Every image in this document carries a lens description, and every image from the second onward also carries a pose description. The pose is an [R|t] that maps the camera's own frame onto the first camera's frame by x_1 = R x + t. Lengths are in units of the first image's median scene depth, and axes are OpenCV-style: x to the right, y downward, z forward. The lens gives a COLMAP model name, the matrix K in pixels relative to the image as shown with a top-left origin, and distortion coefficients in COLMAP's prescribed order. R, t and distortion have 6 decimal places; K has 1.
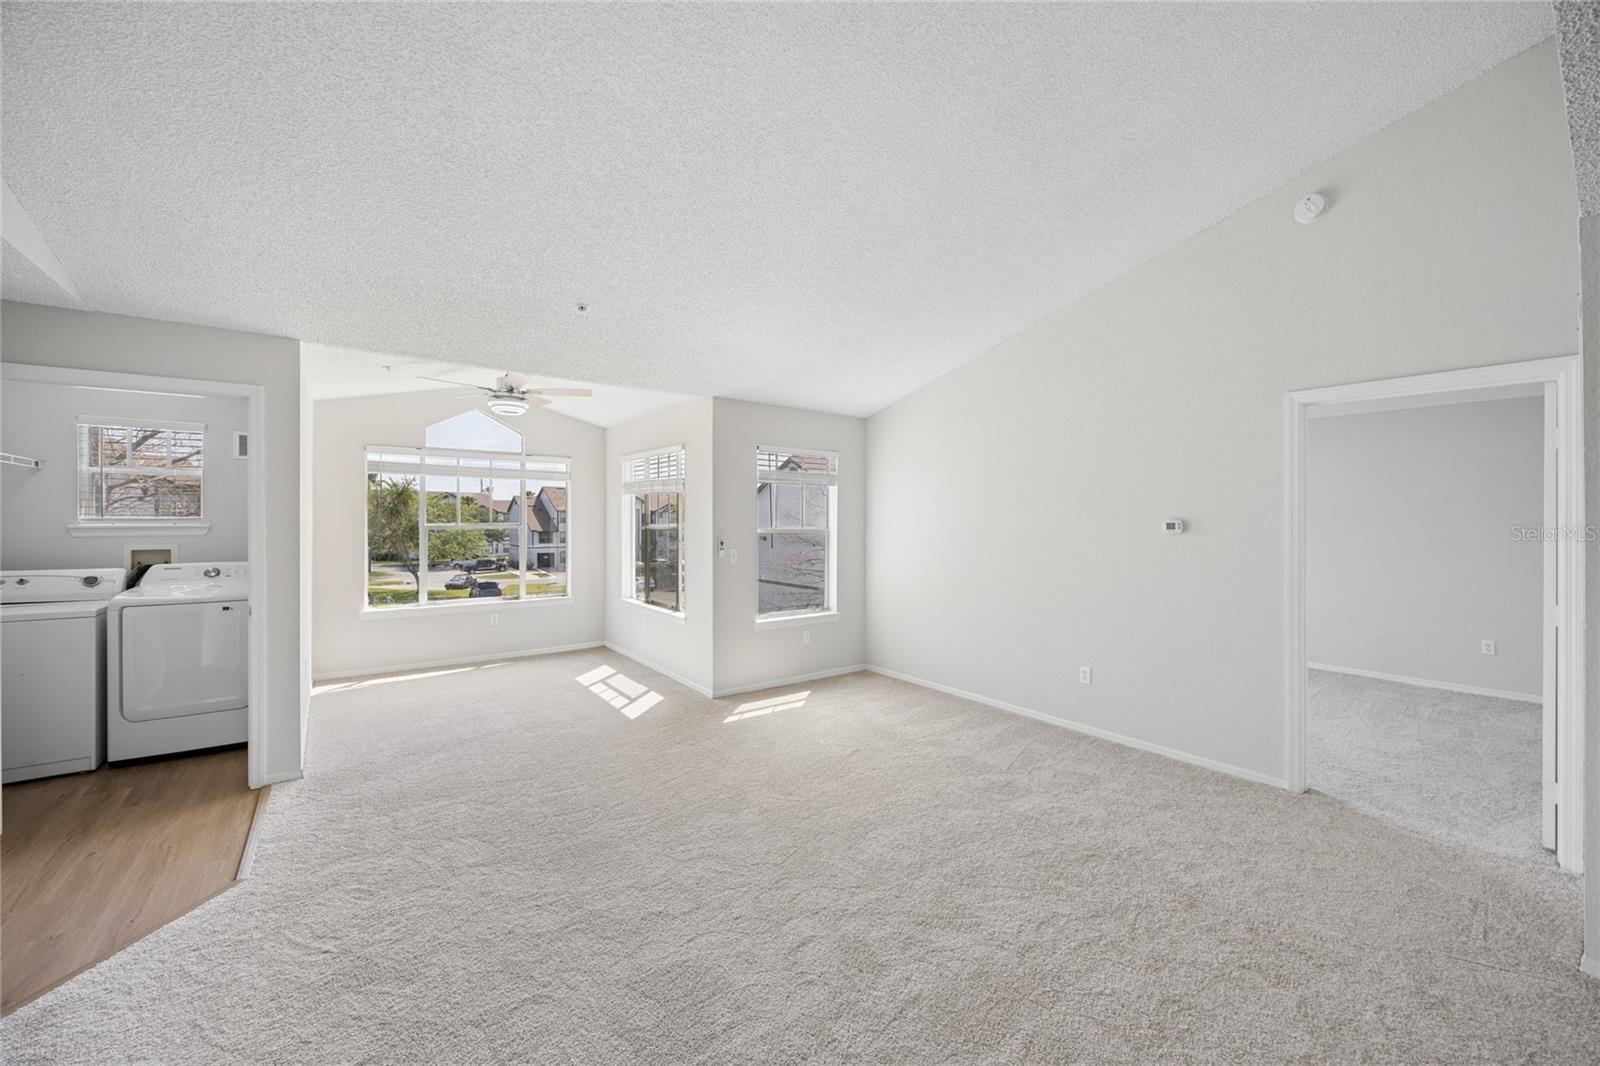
lens RADIAL K [[611.5, 0, 798.1], [0, 611.5, 521.5], [0, 0, 1]] dist [0.000263, -0.000261]
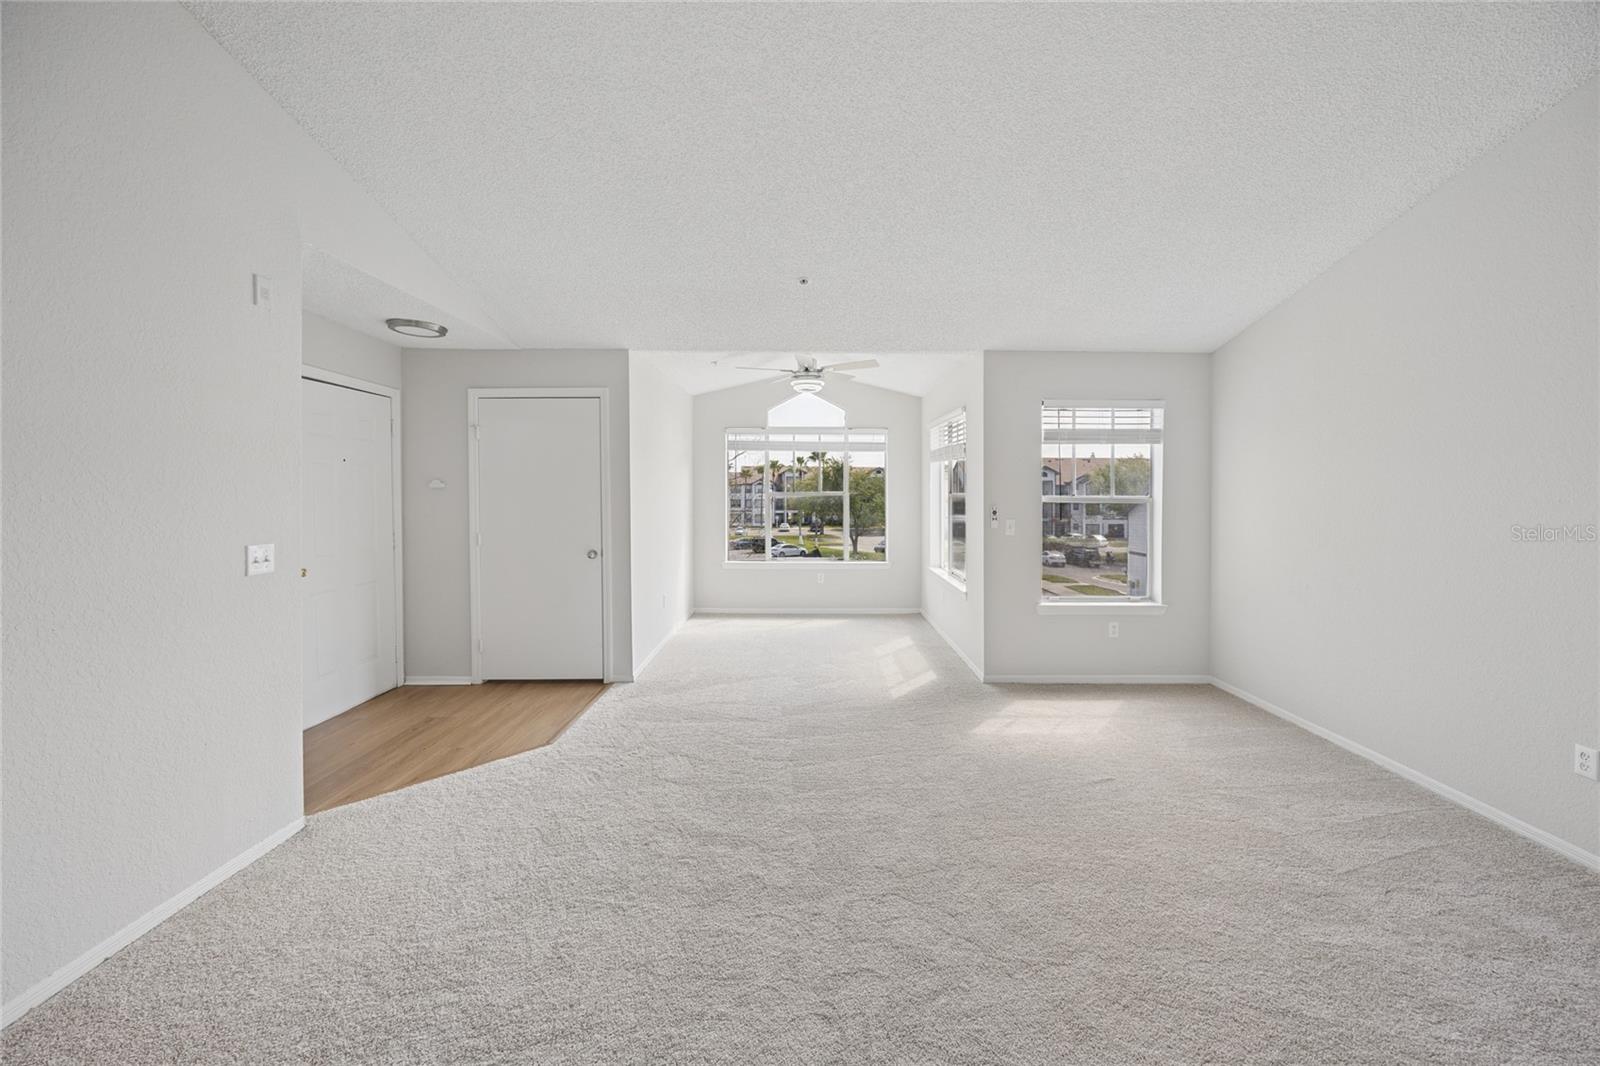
lens RADIAL K [[611.5, 0, 817.3], [0, 611.5, 501.6], [0, 0, 1]] dist [0.000263, -0.000261]
pose [[0.806207, 0.008951, -0.591565, 0.201144], [-0.001315, 0.999910, 0.013338, 0.007714], [0.591632, -0.009976, 0.806147, 0.122245]]
